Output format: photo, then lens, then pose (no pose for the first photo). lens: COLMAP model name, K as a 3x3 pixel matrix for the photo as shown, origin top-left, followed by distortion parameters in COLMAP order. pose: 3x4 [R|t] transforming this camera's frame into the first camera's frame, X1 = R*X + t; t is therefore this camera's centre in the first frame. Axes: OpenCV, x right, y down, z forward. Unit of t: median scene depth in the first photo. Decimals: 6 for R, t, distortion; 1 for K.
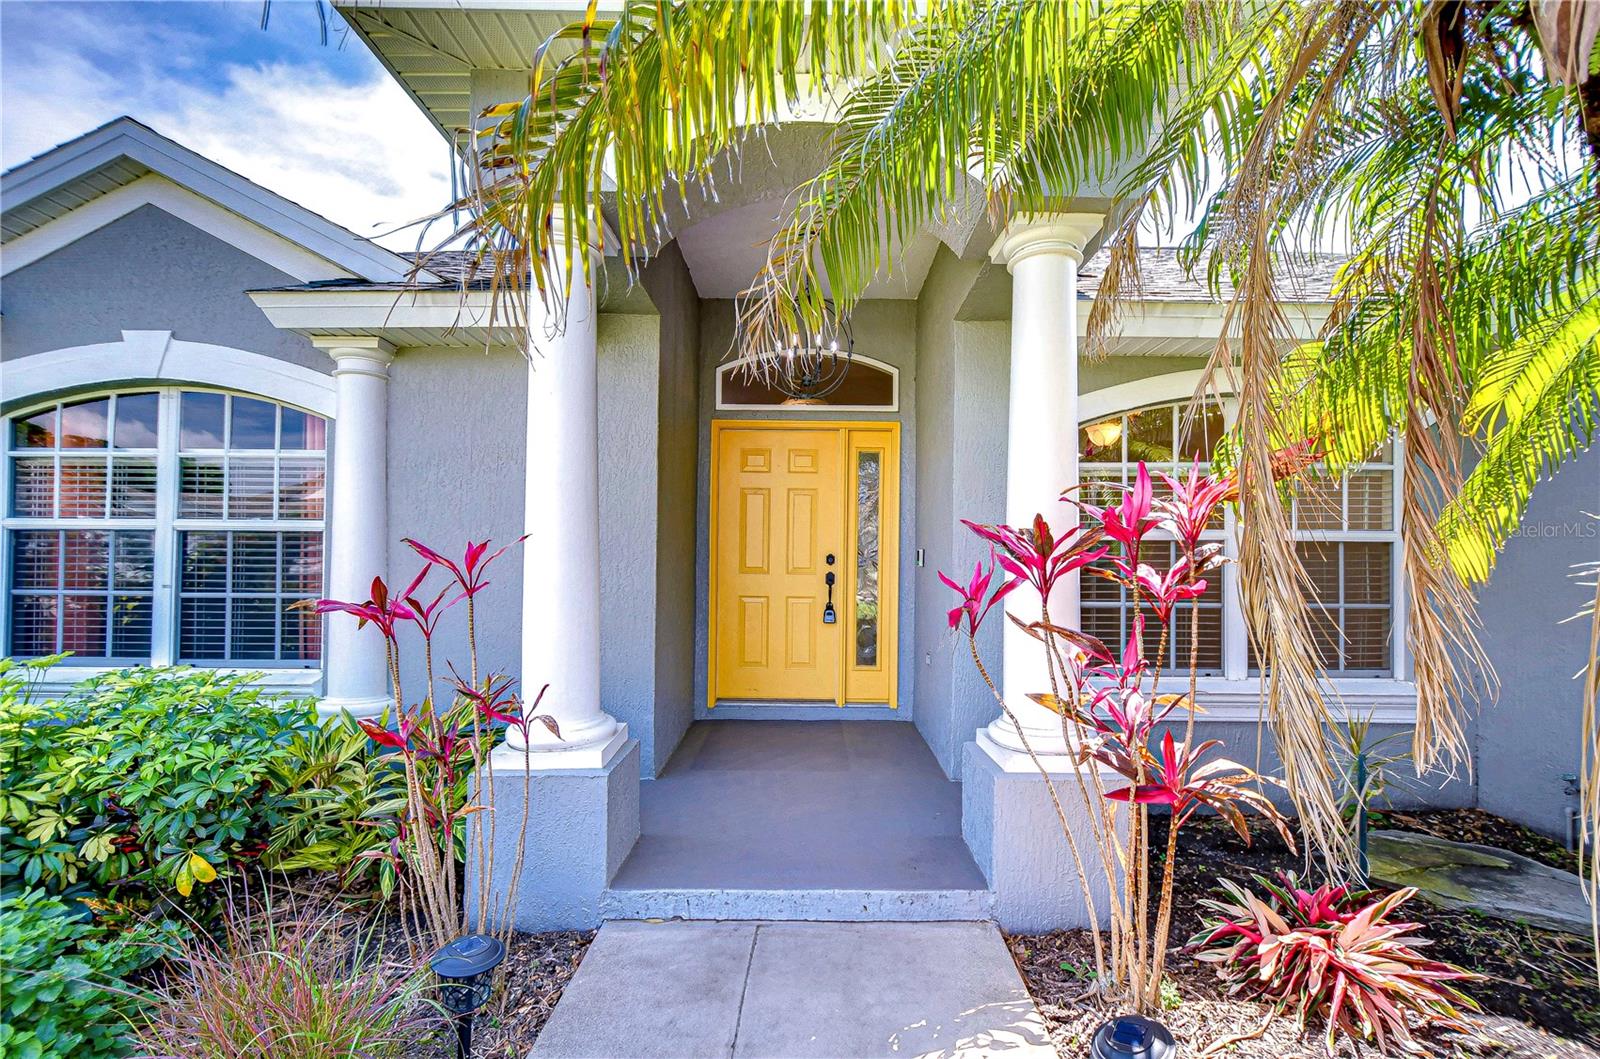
lens RADIAL K [[673.5, 0, 800.0], [0, 673.5, 529.5], [0, 0, 1]] dist [0.015280, -0.006053]
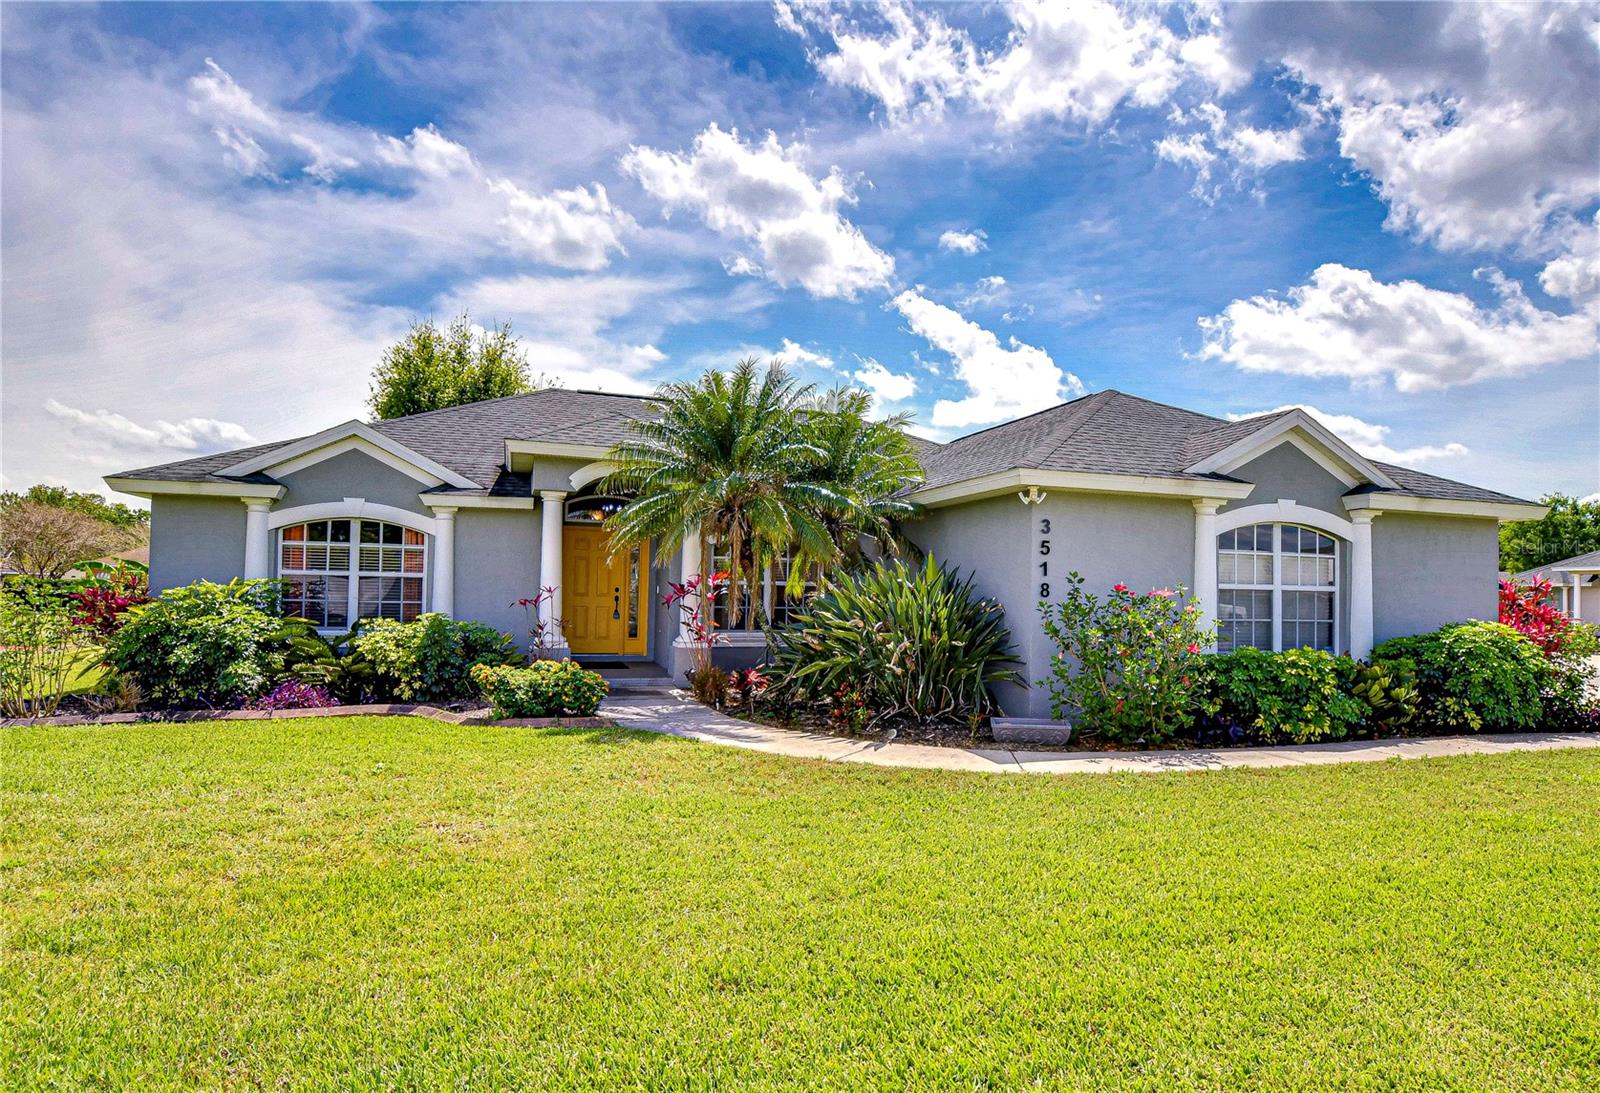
lens RADIAL K [[905.2, 0, 800.0], [0, 905.2, 546.5], [0, 0, 1]] dist [-0.000185, -0.000841]
pose [[0.962618, 0.014998, 0.270449, -0.189727], [-0.009115, 0.999694, -0.022995, -0.035896], [-0.270711, 0.019670, 0.962460, -2.108027]]
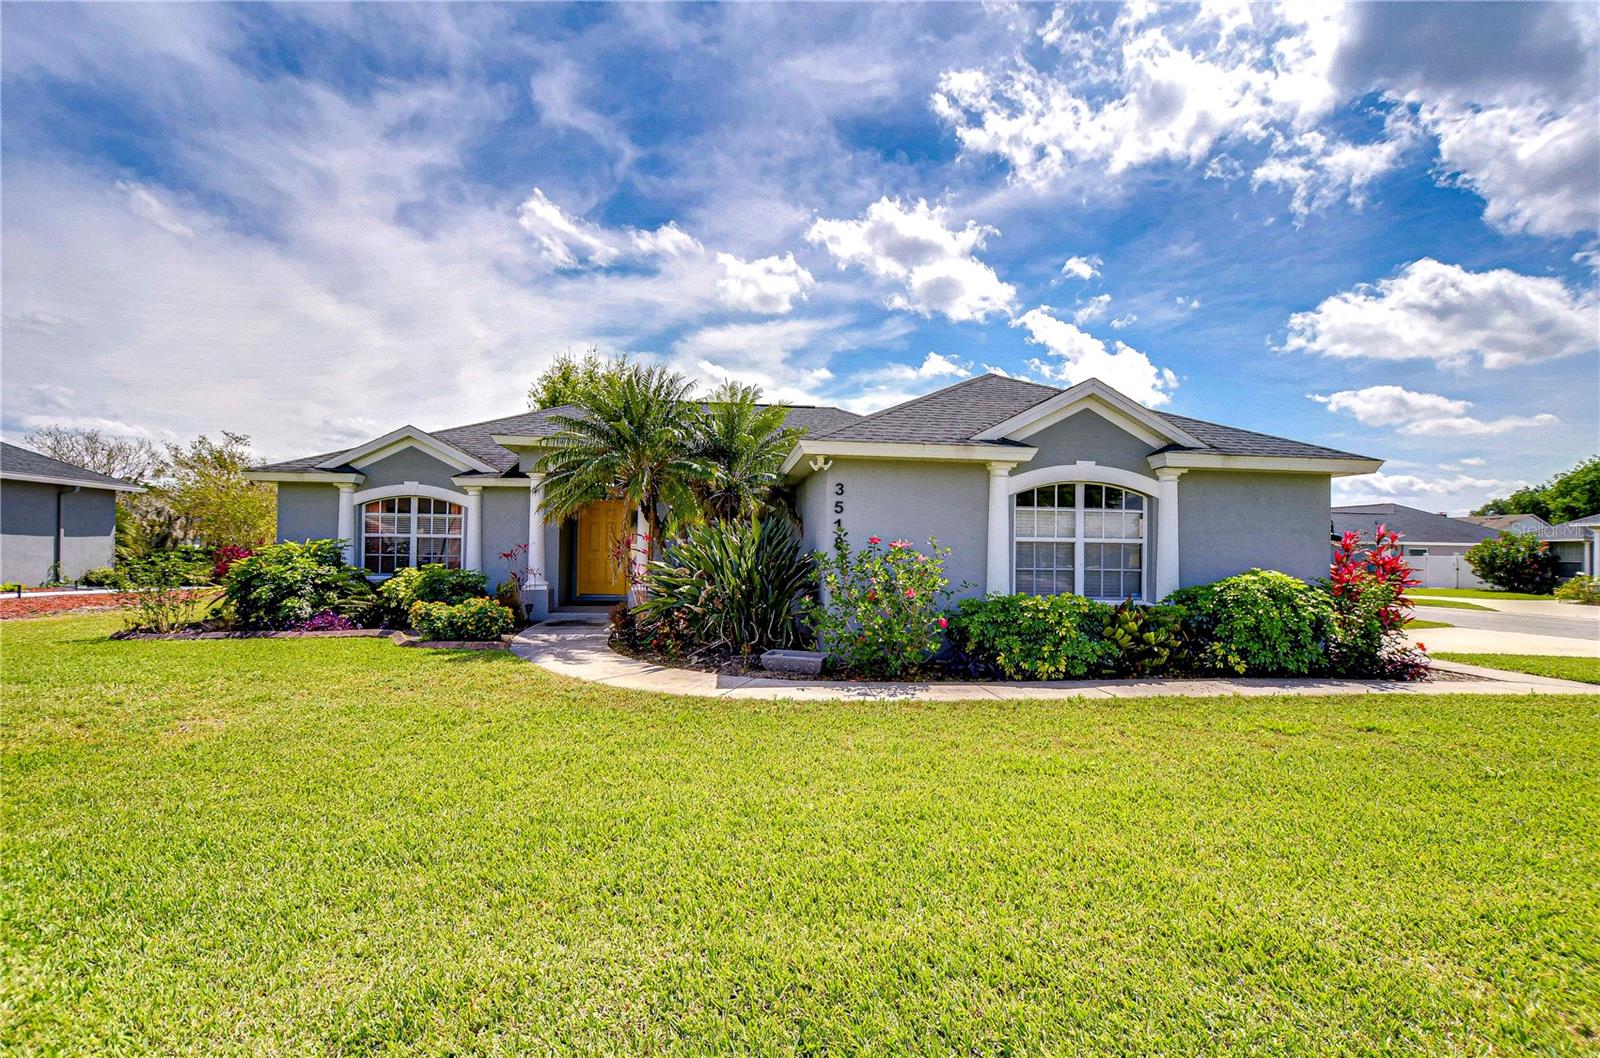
lens RADIAL K [[673.5, 0, 800.0], [0, 673.5, 529.0], [0, 0, 1]] dist [0.015280, -0.006053]
pose [[0.997521, -0.000616, 0.070365, 0.639842], [0.000889, 0.999992, -0.003841, -0.020948], [-0.070362, 0.003894, 0.997514, -2.079414]]
